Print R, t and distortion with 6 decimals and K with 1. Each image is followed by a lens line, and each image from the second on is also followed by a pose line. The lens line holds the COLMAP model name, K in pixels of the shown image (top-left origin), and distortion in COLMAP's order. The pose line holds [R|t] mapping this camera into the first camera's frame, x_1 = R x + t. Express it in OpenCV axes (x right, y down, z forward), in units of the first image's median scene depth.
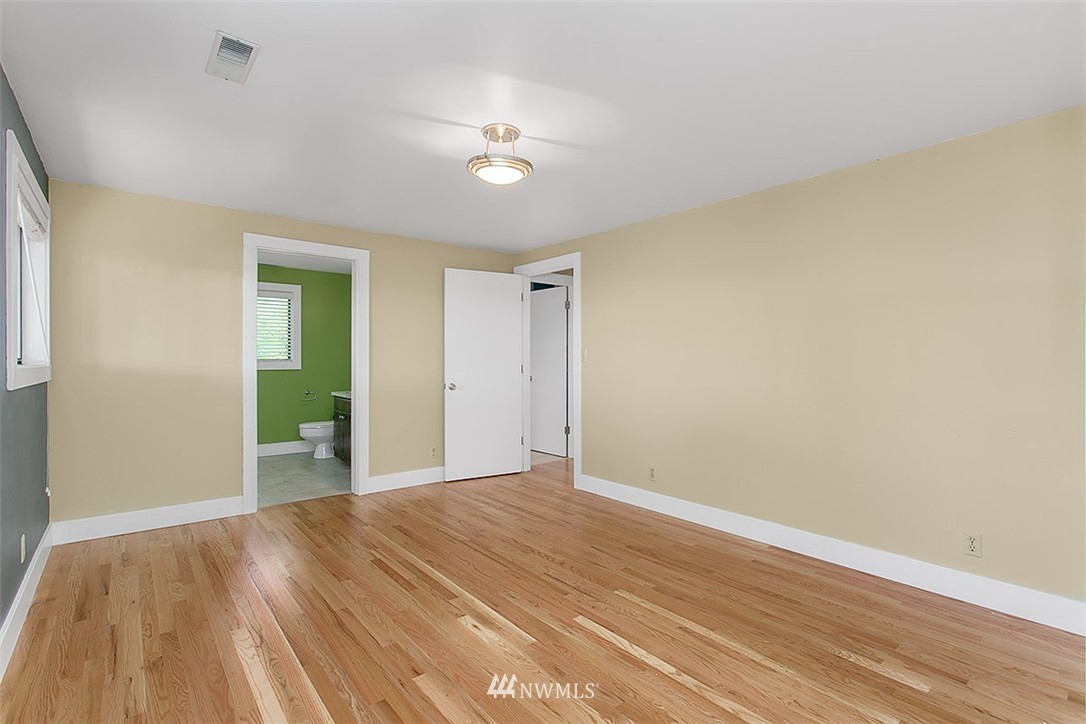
lens RADIAL K [[517.0, 0, 547.3], [0, 517.0, 357.7], [0, 0, 1]] dist [0.000989, 0.001122]
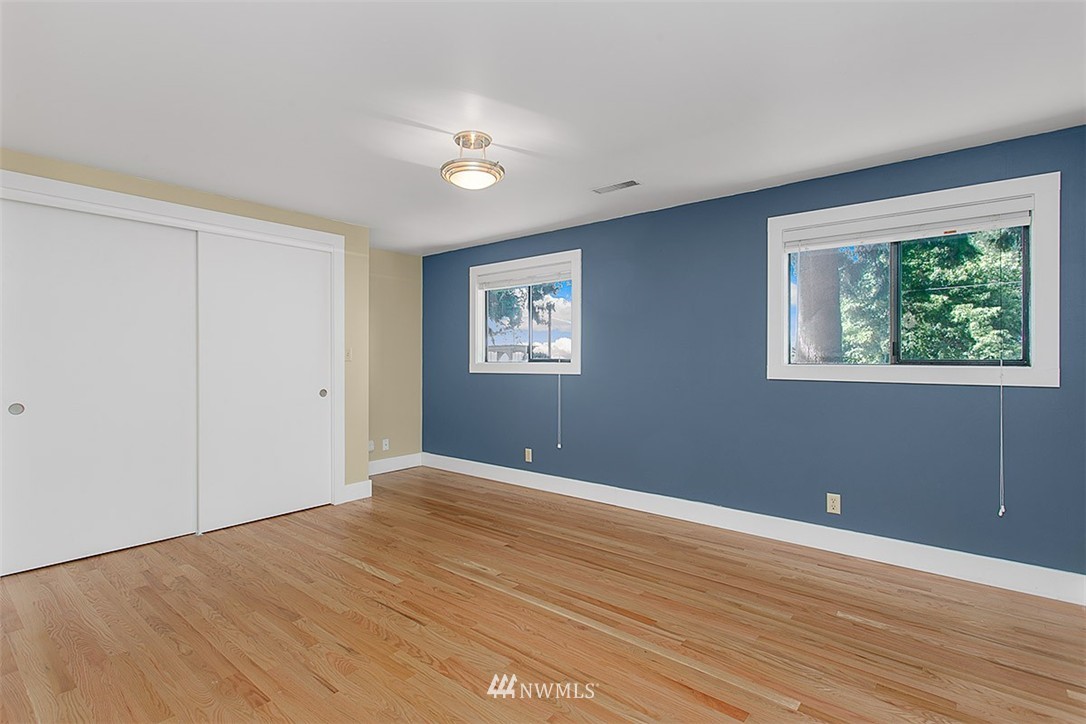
lens RADIAL K [[517.0, 0, 547.3], [0, 517.0, 357.7], [0, 0, 1]] dist [0.000989, 0.001122]
pose [[-0.981009, -0.004566, -0.193908, -0.037552], [-0.002844, 0.999954, -0.009159, 0.010608], [0.193941, -0.008434, -0.980977, 2.038356]]
